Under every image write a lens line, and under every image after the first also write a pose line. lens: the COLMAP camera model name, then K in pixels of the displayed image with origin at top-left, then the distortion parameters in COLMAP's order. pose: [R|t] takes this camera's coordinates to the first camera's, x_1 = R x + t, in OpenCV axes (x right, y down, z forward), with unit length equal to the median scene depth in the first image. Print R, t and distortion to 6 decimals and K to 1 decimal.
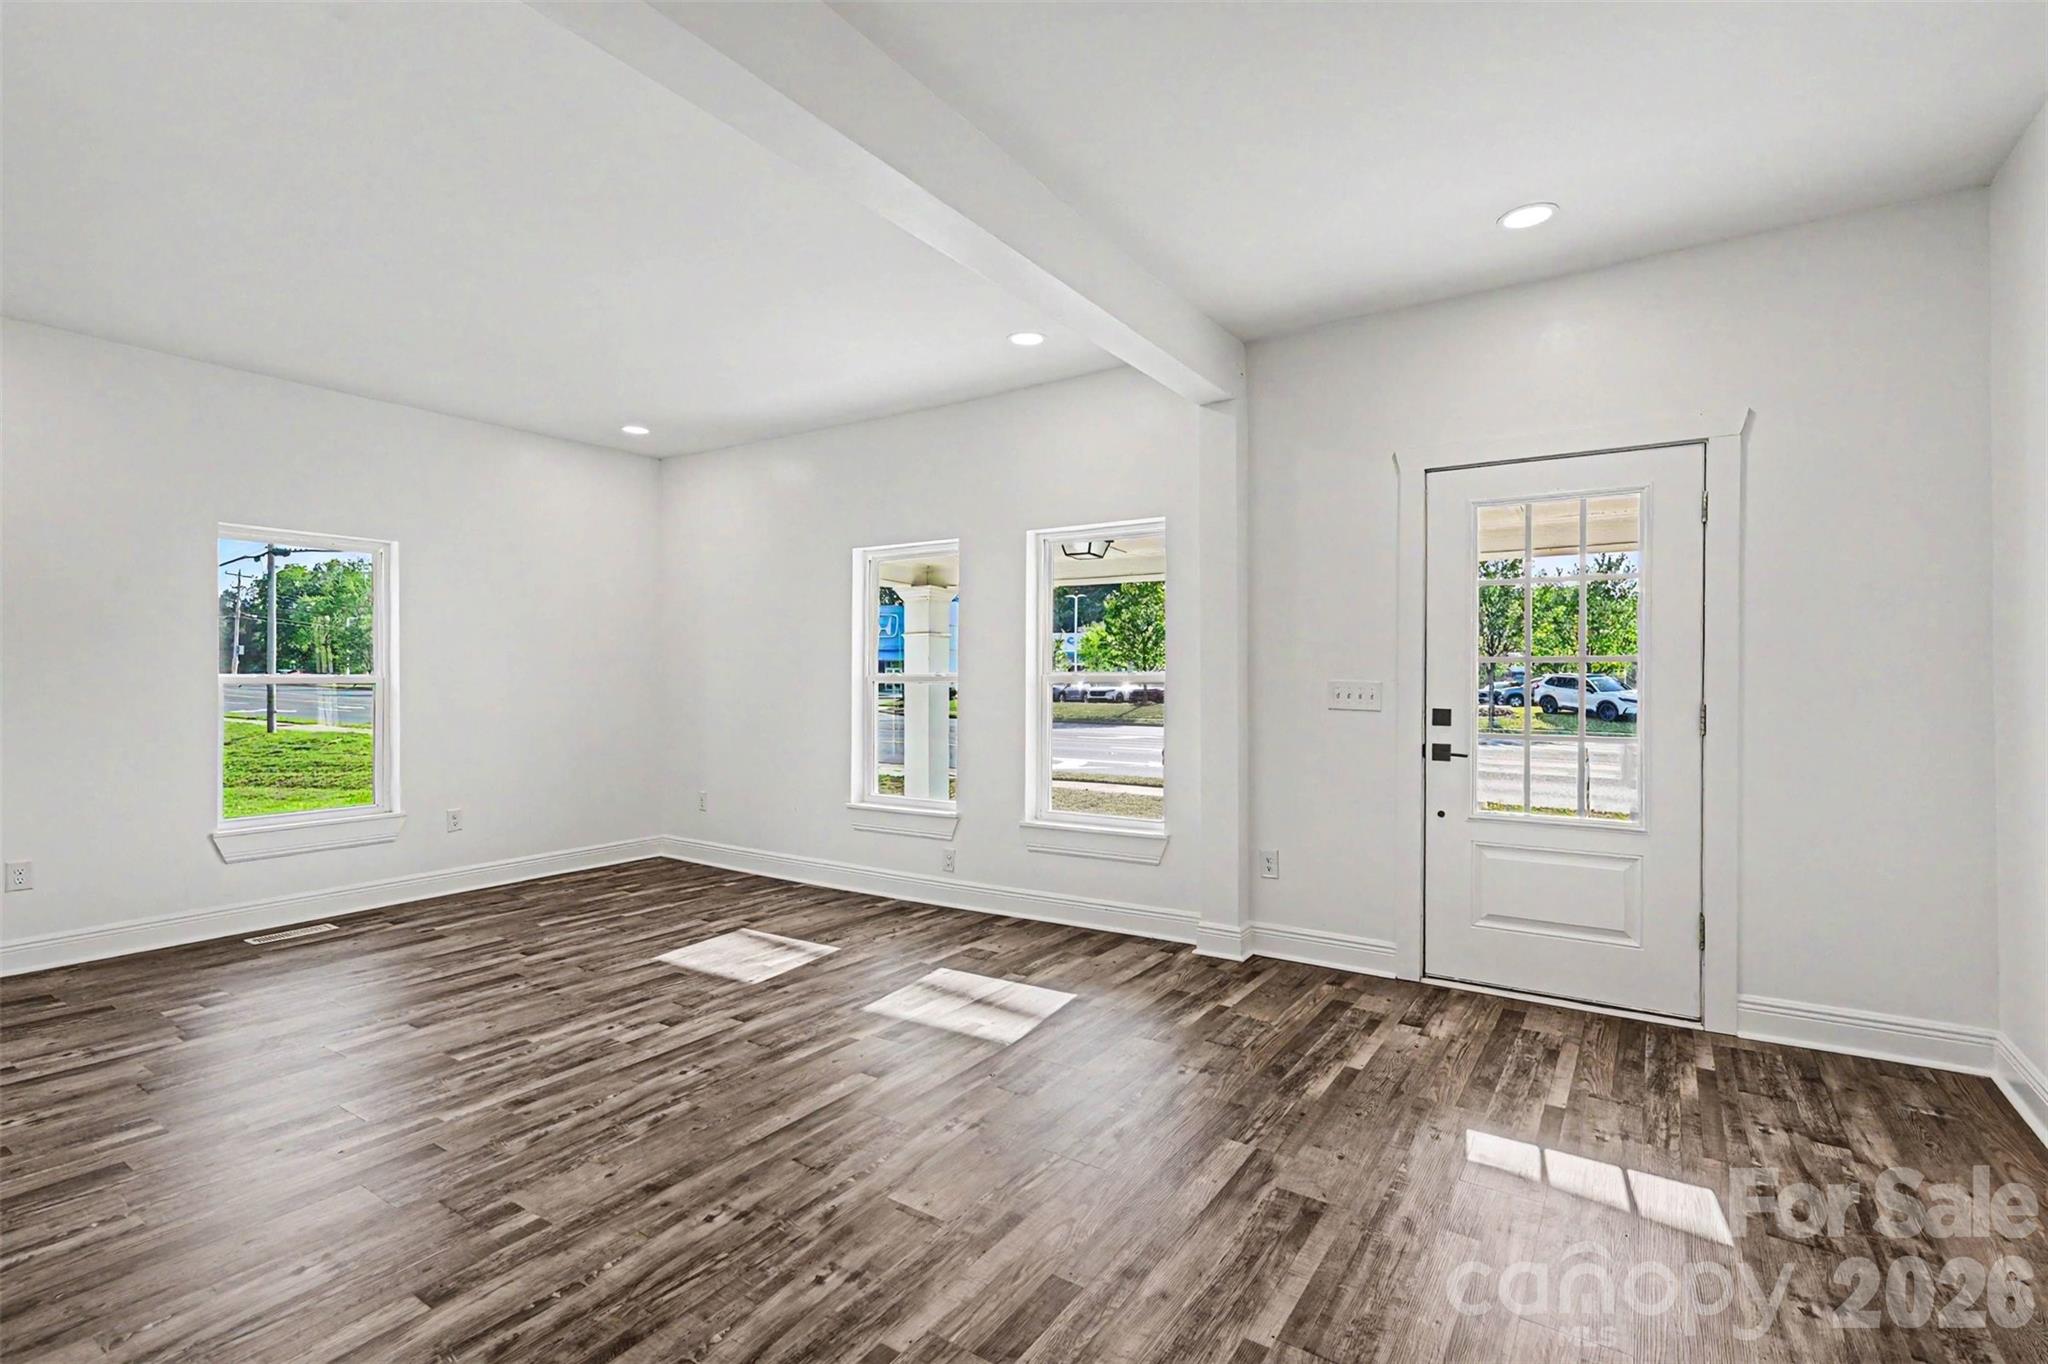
lens RADIAL K [[934.3, 0, 1041.0], [0, 934.3, 667.5], [0, 0, 1]] dist [0.000936, 0.000388]
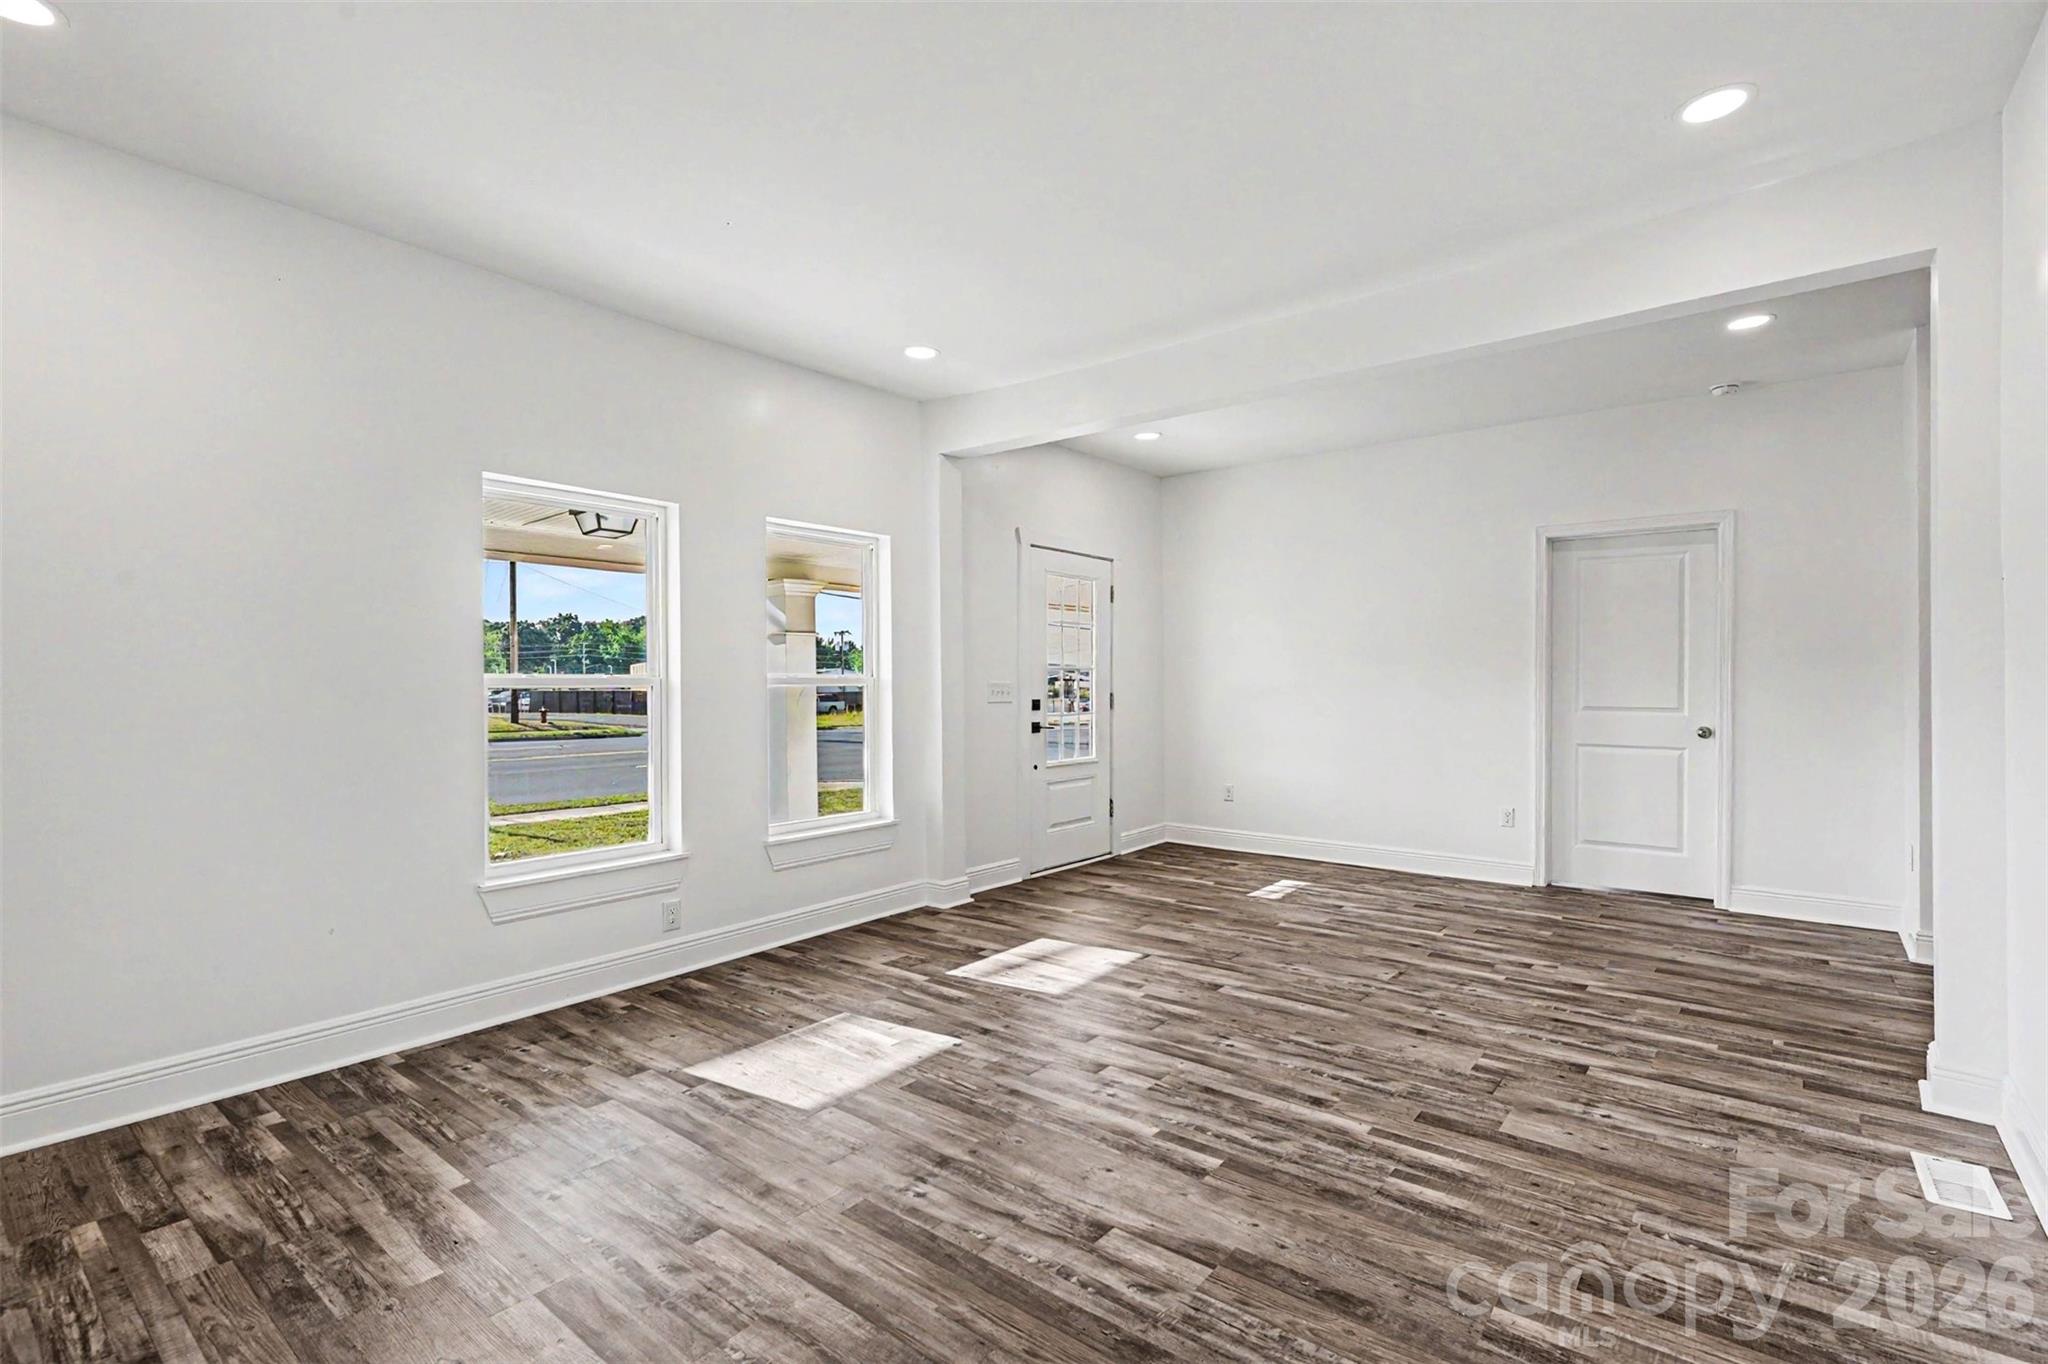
lens RADIAL K [[934.3, 0, 1007.3], [0, 934.3, 681.7], [0, 0, 1]] dist [0.000936, 0.000388]
pose [[0.118066, -0.001764, 0.993004, -1.222391], [-0.010760, 0.999937, 0.003056, 0.010628], [-0.992947, -0.011046, 0.118040, 0.932939]]
